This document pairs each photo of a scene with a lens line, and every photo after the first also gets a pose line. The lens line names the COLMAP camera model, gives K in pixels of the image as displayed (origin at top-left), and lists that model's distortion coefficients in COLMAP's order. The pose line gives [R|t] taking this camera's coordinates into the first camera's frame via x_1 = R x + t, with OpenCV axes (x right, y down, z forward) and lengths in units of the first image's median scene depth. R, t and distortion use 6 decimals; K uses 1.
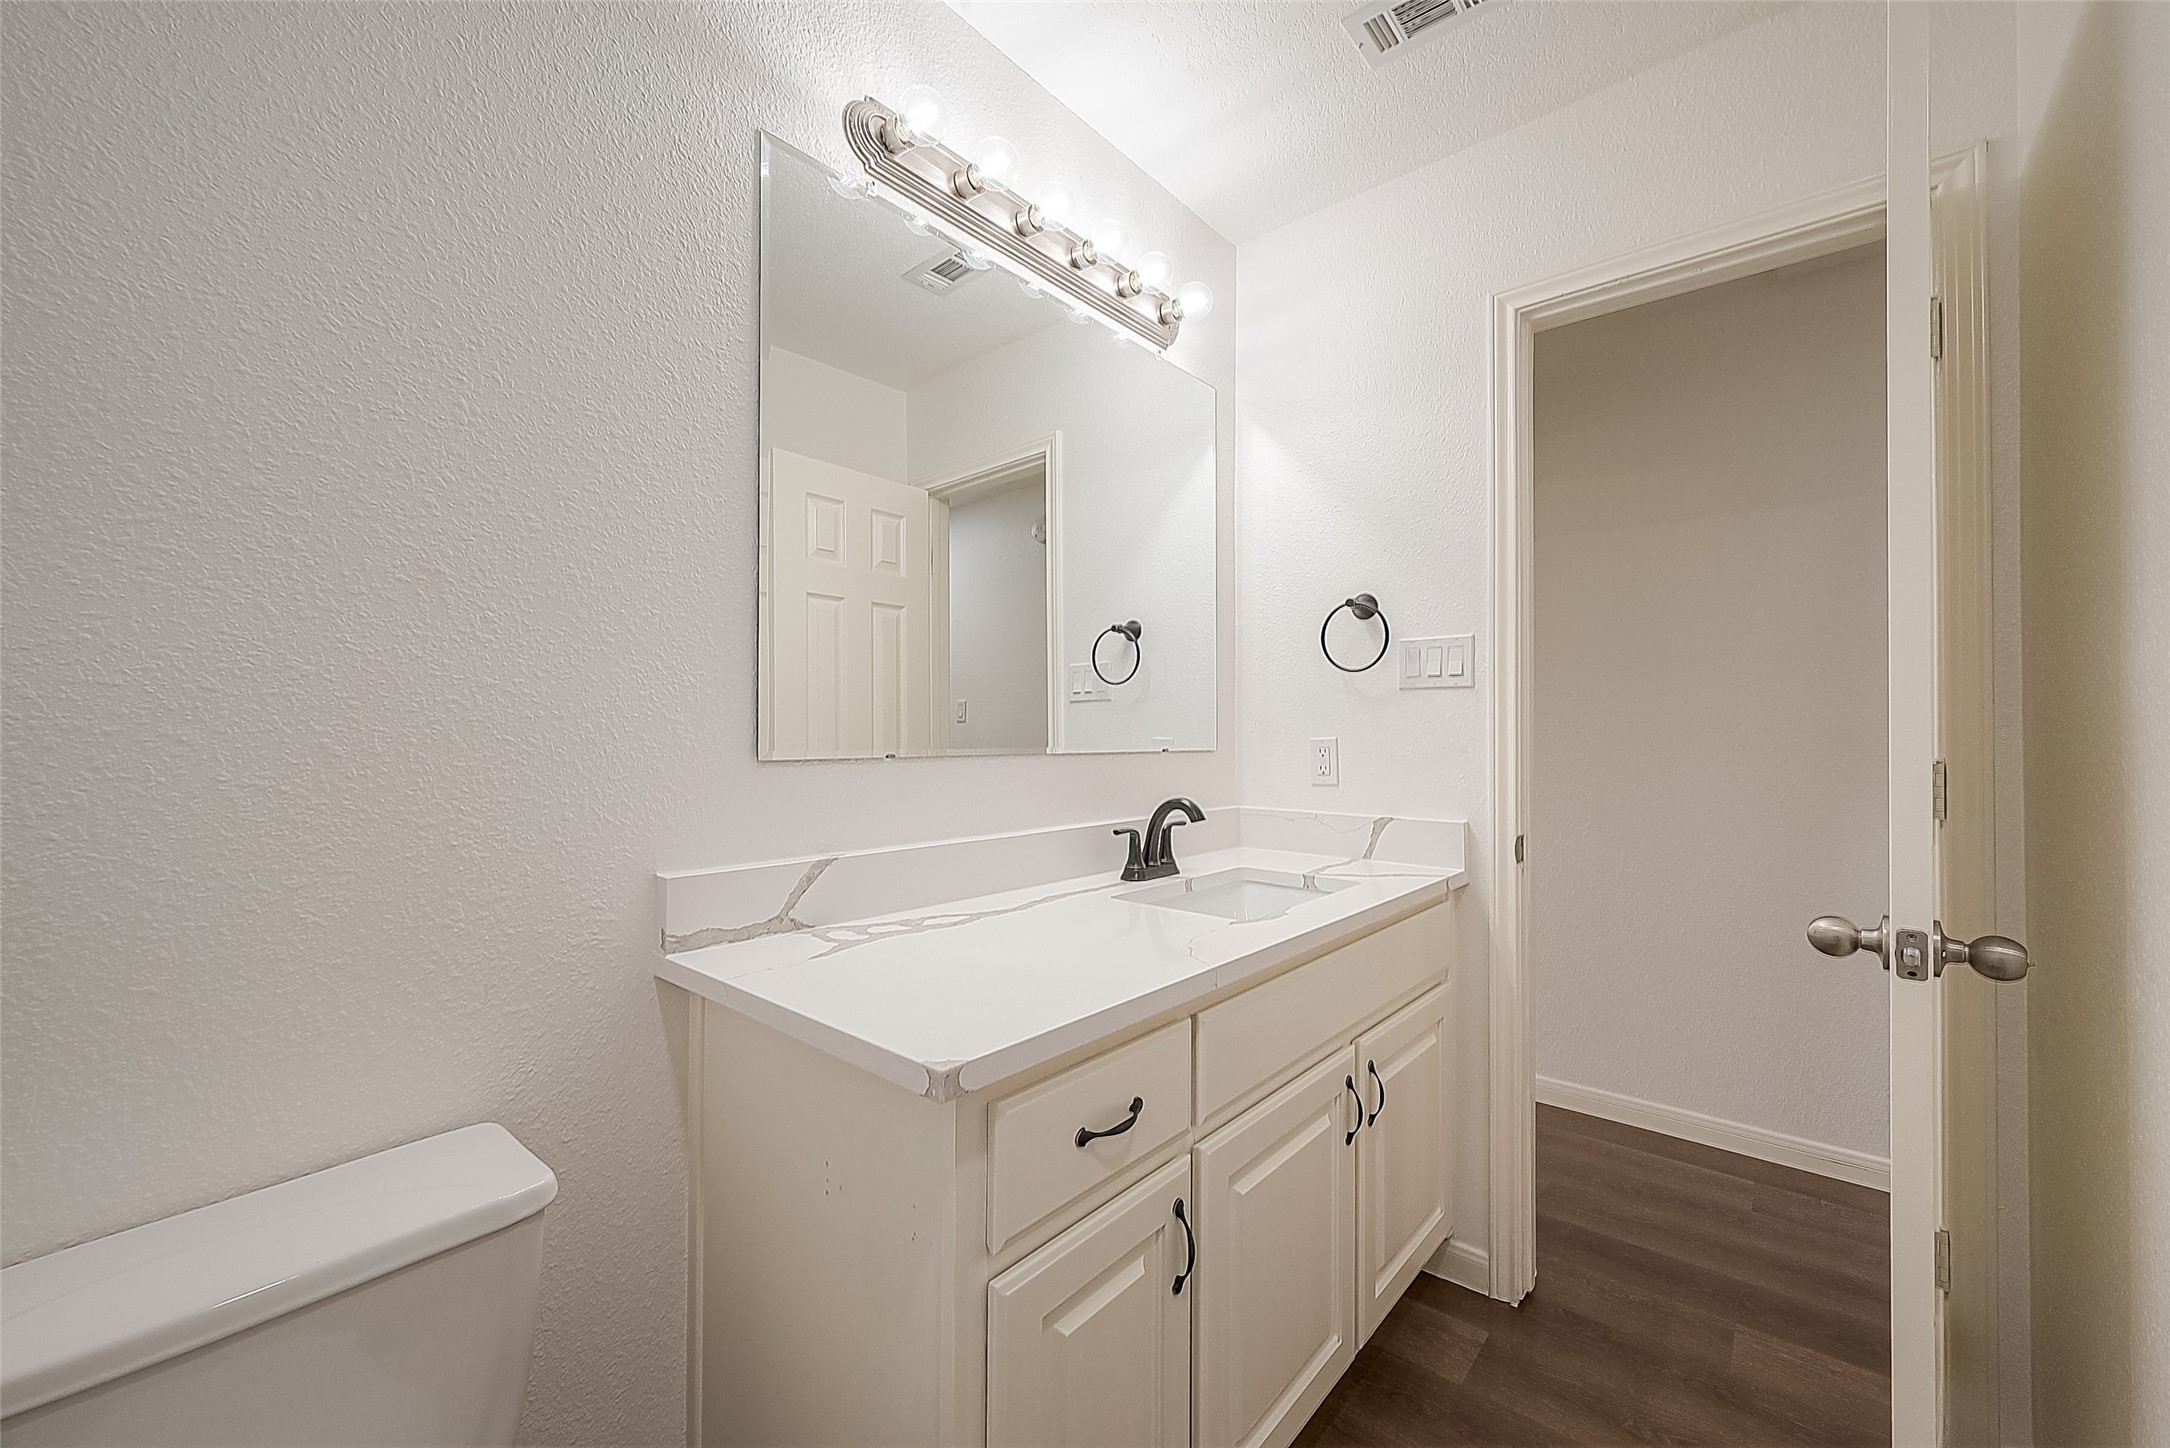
lens RADIAL K [[850.3, 0, 1030.4], [0, 850.3, 726.1], [0, 0, 1]] dist [0.001279, 0.000090]
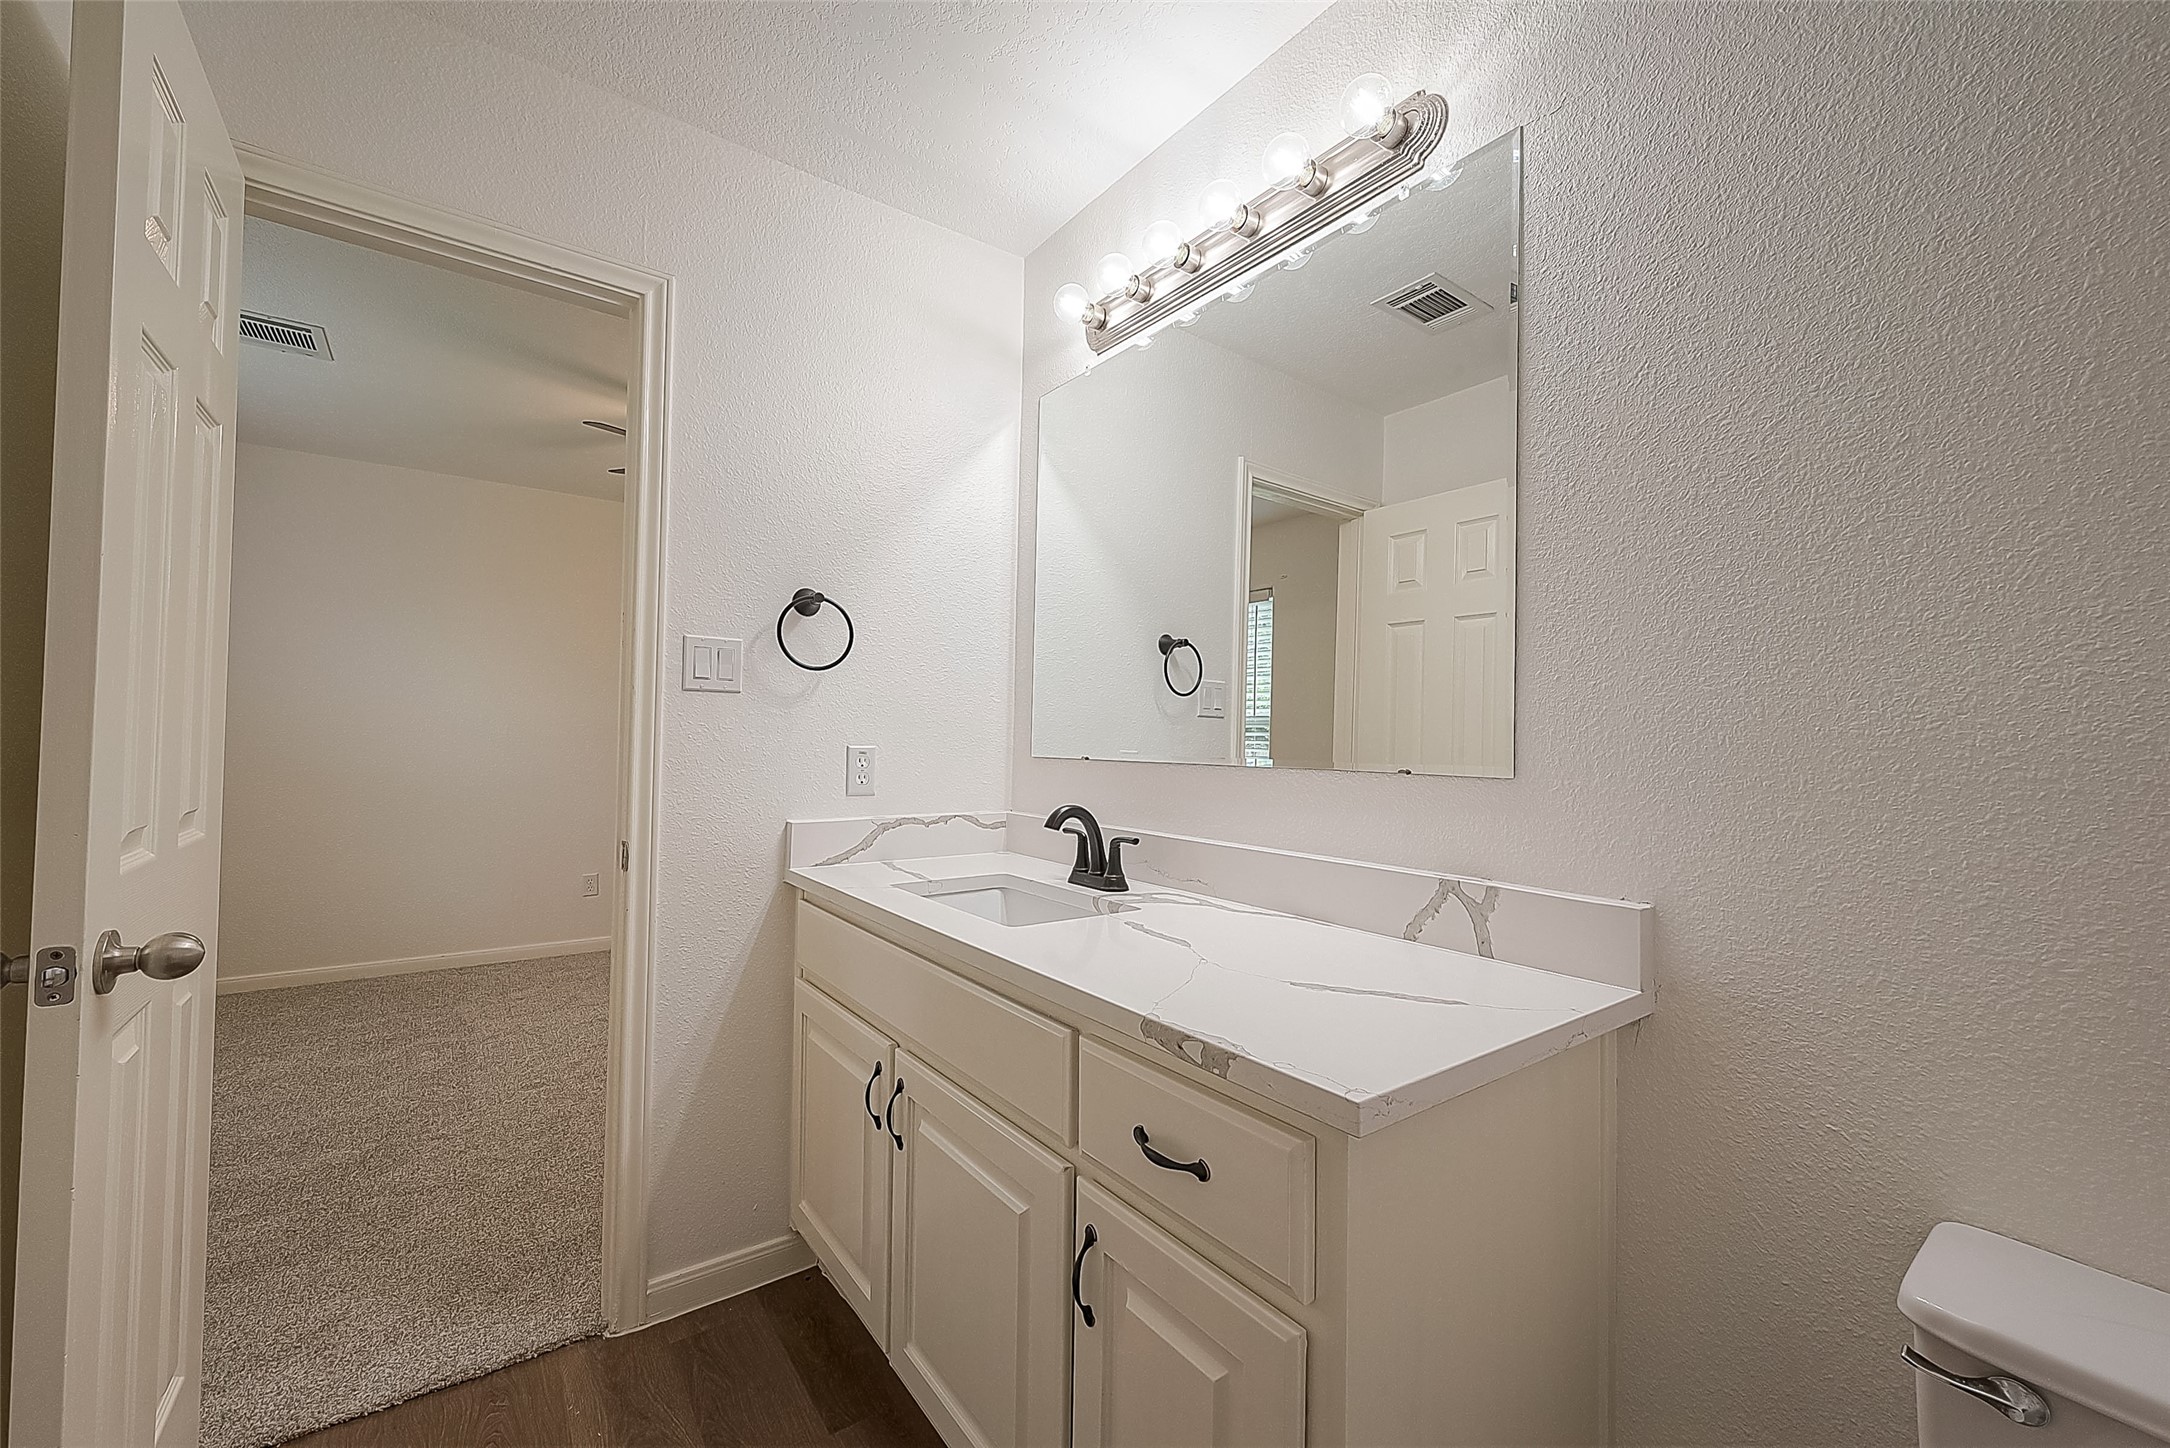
lens RADIAL K [[850.3, 0, 1103.6], [0, 850.3, 734.1], [0, 0, 1]] dist [0.001279, 0.000090]
pose [[-0.178208, -0.009732, -0.983945, 0.830098], [-0.014852, 0.999864, -0.007200, 0.001488], [0.983881, 0.013330, -0.178328, 0.867654]]
